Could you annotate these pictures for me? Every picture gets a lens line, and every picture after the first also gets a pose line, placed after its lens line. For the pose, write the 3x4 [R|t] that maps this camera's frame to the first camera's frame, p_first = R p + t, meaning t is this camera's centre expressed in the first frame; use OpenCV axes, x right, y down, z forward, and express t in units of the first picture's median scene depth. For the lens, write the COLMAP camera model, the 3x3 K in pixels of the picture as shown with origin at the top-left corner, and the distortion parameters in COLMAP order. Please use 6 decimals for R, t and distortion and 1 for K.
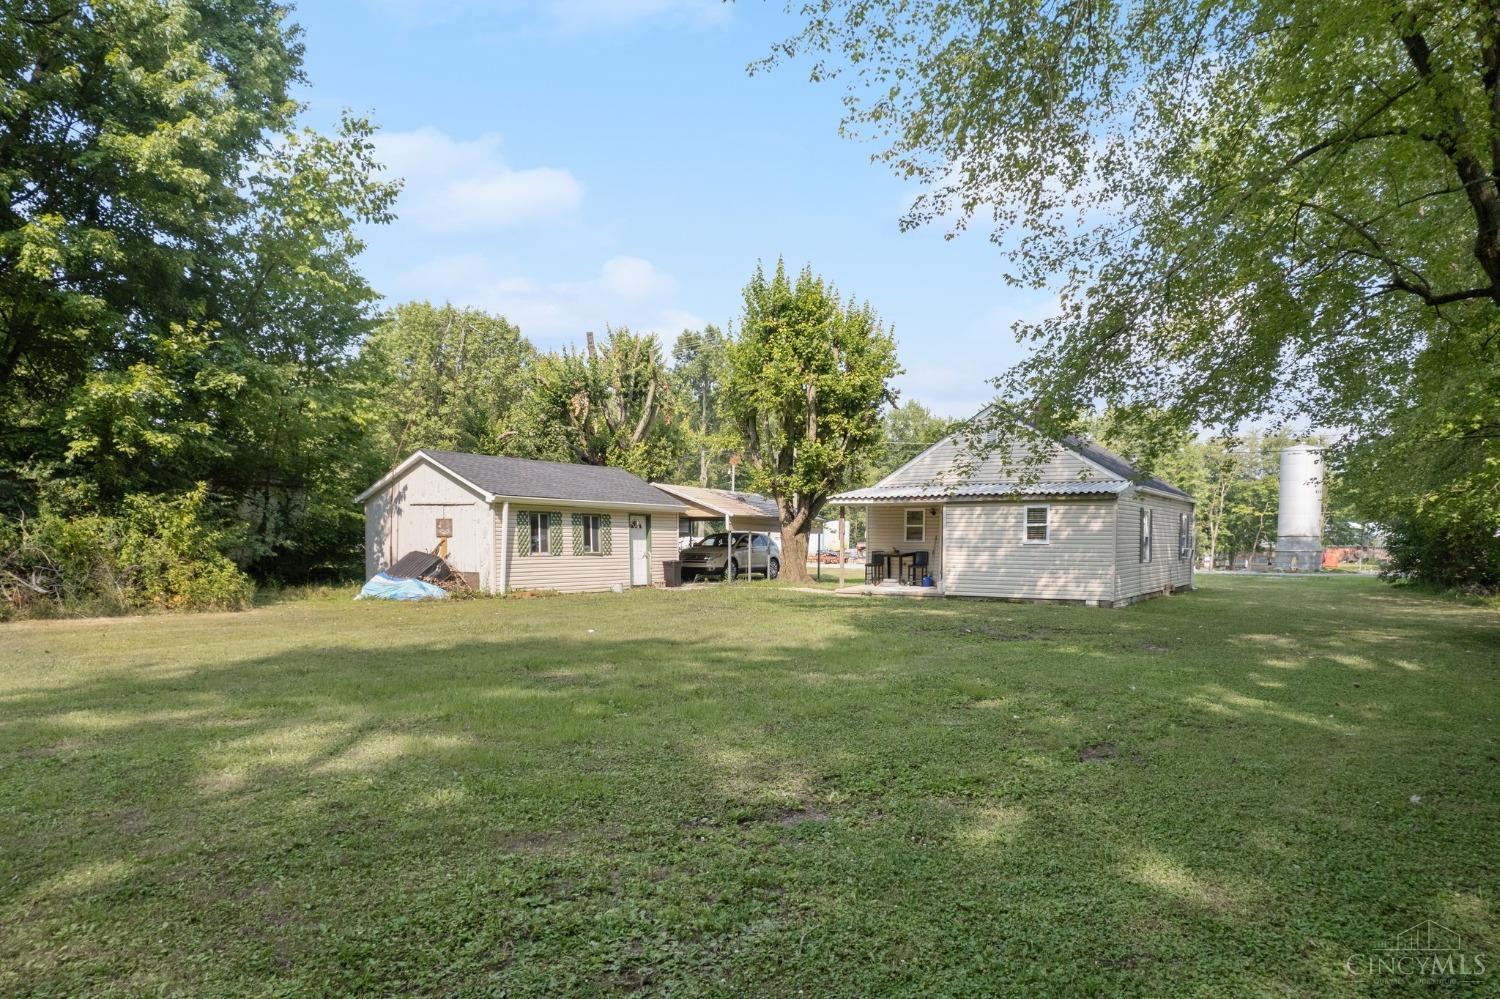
lens RADIAL K [[981.0, 0, 746.4], [0, 981.0, 593.8], [0, 0, 1]] dist [-0.038534, 0.064196]
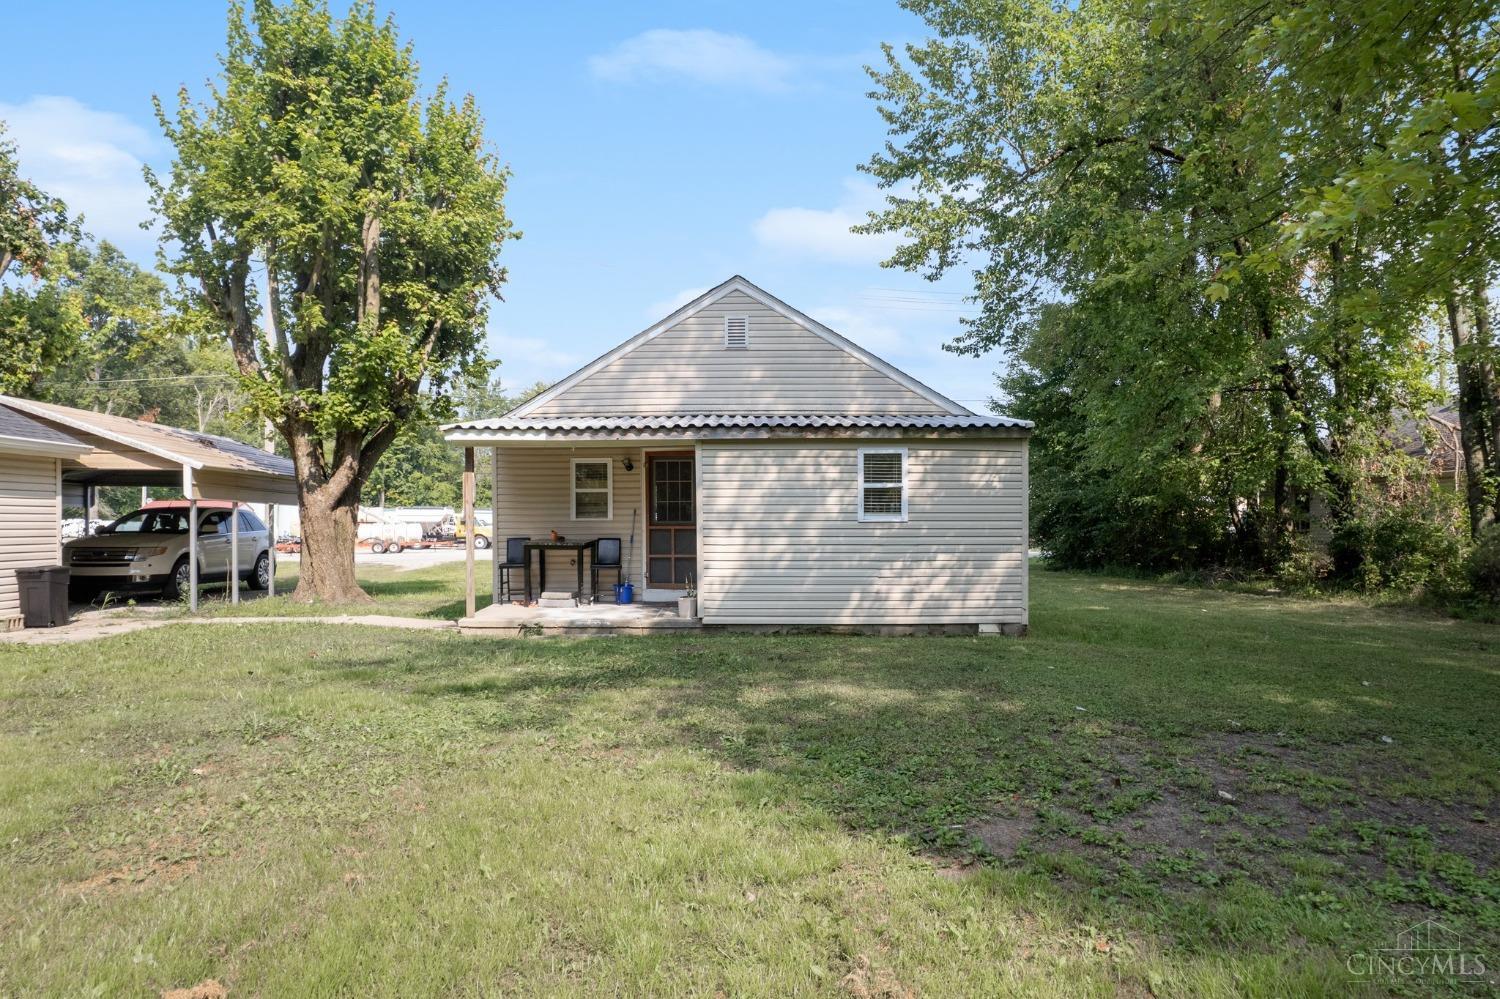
lens RADIAL K [[965.6, 0, 753.0], [0, 965.6, 520.3], [0, 0, 1]] dist [-0.074704, 0.060865]
pose [[0.842584, -0.005876, 0.538533, -0.035654], [0.036309, 0.998285, -0.045915, -0.023972], [-0.537340, 0.058241, 0.841352, 0.479100]]
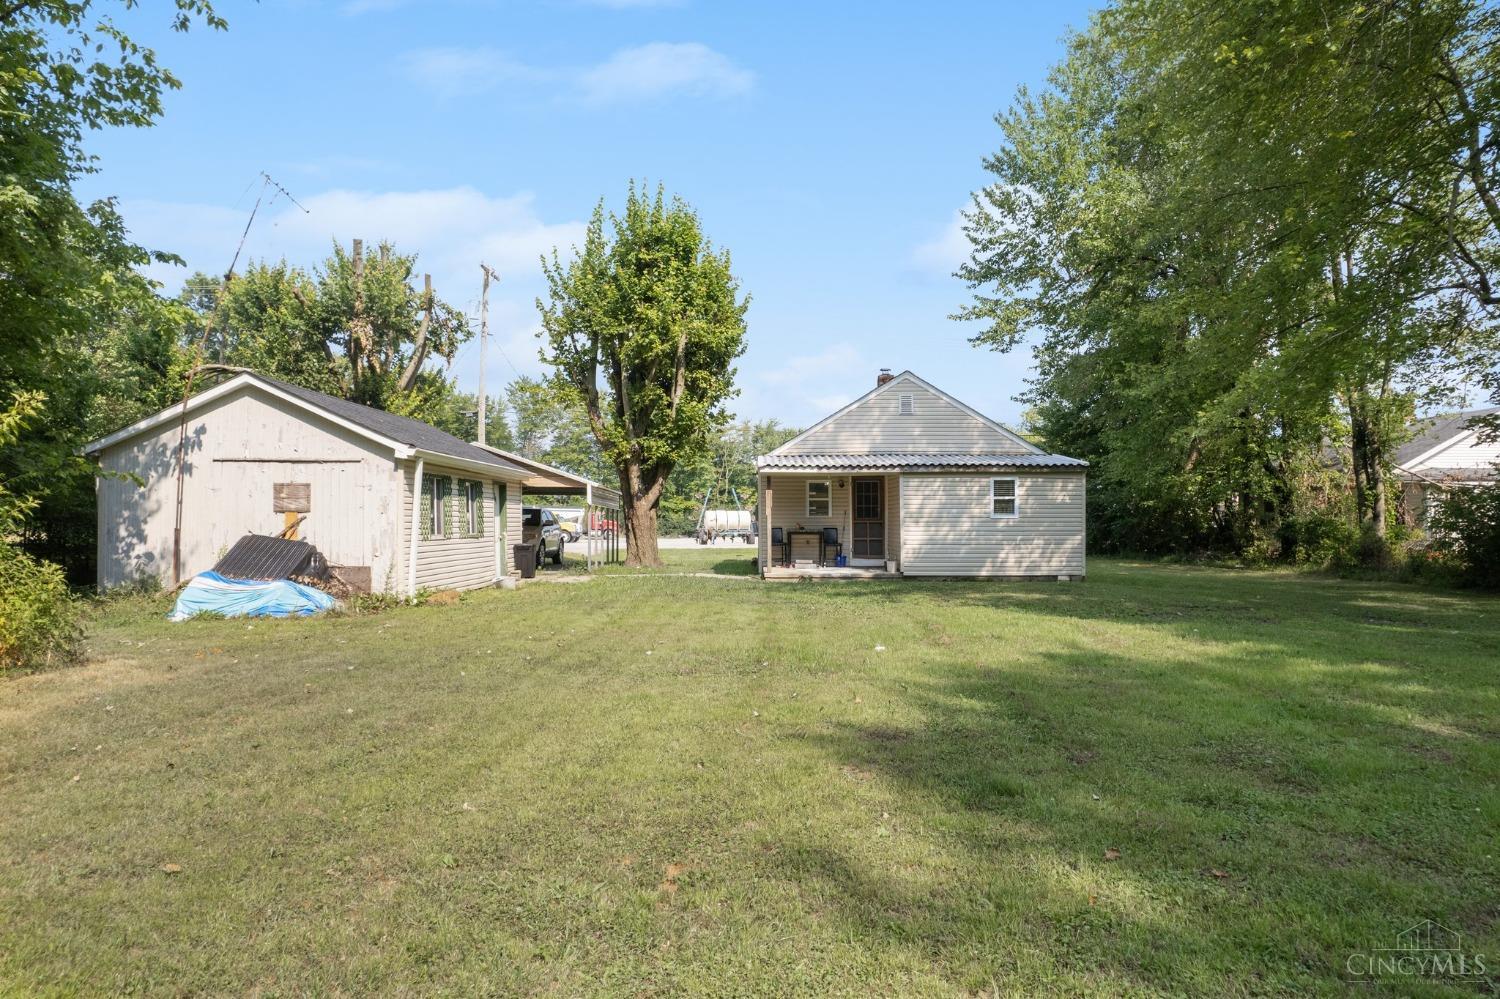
lens RADIAL K [[949.9, 0, 750.0], [0, 949.9, 514.8], [0, 0, 1]] dist [-0.080753, 0.051677]
pose [[0.849888, -0.003643, 0.526951, -0.317763], [0.035100, 0.998147, -0.049710, -0.013587], [-0.525794, 0.060744, 0.848441, 0.281898]]
